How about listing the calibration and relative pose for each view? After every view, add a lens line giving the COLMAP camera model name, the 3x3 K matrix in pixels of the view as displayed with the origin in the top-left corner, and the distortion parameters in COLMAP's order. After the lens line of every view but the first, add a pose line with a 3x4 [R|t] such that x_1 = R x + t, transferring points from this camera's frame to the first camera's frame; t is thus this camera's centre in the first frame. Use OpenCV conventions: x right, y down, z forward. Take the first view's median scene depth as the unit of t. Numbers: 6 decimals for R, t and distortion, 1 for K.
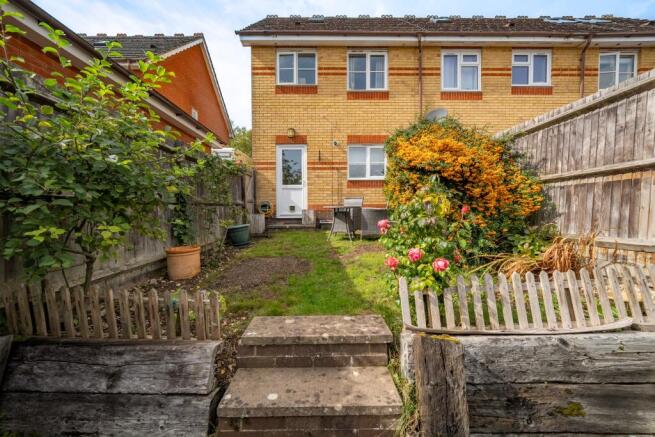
lens RADIAL K [[260.0, 0, 325.6], [0, 260.0, 217.6], [0, 0, 1]] dist [-0.006666, 0.000841]
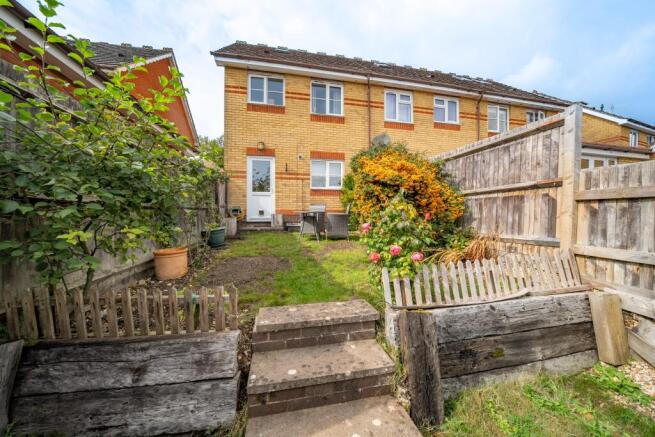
lens RADIAL K [[225.6, 0, 326.5], [0, 225.6, 218.0], [0, 0, 1]] dist [-0.028115, 0.002310]
pose [[0.980683, 0.003486, 0.195575, -0.044231], [-0.000889, 0.999910, -0.013365, -0.000448], [-0.195604, 0.012933, 0.980598, -0.007256]]
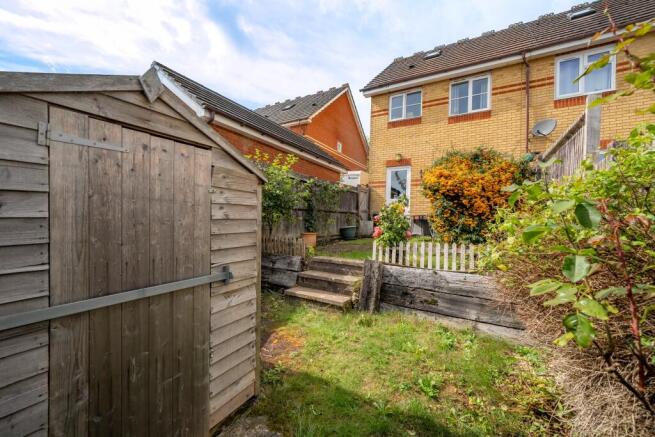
lens RADIAL K [[260.0, 0, 325.6], [0, 260.0, 217.6], [0, 0, 1]] dist [-0.006666, 0.000841]
pose [[0.852362, 0.023497, -0.522424, 0.238288], [-0.050723, 0.997994, -0.037871, 0.030611], [0.520486, 0.058779, 0.851845, -0.244836]]
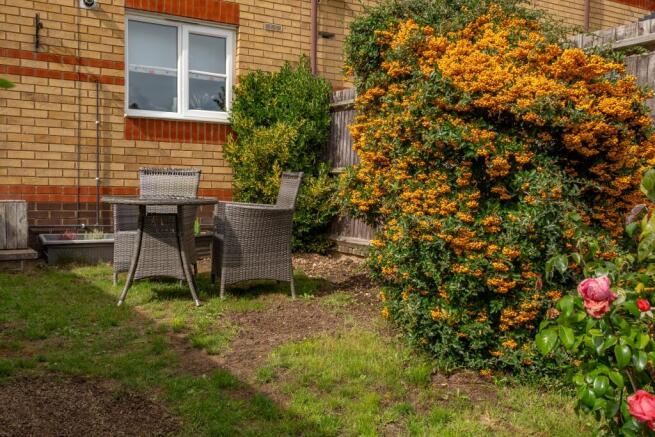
lens RADIAL K [[663.8, 0, 327.5], [0, 663.8, 218.5], [0, 0, 1]] dist [0.009364, 0.008428]
pose [[0.867354, 0.001601, 0.497688, -0.123863], [-0.006258, 0.999951, 0.007690, -0.017664], [-0.497652, -0.009785, 0.867322, 0.109018]]
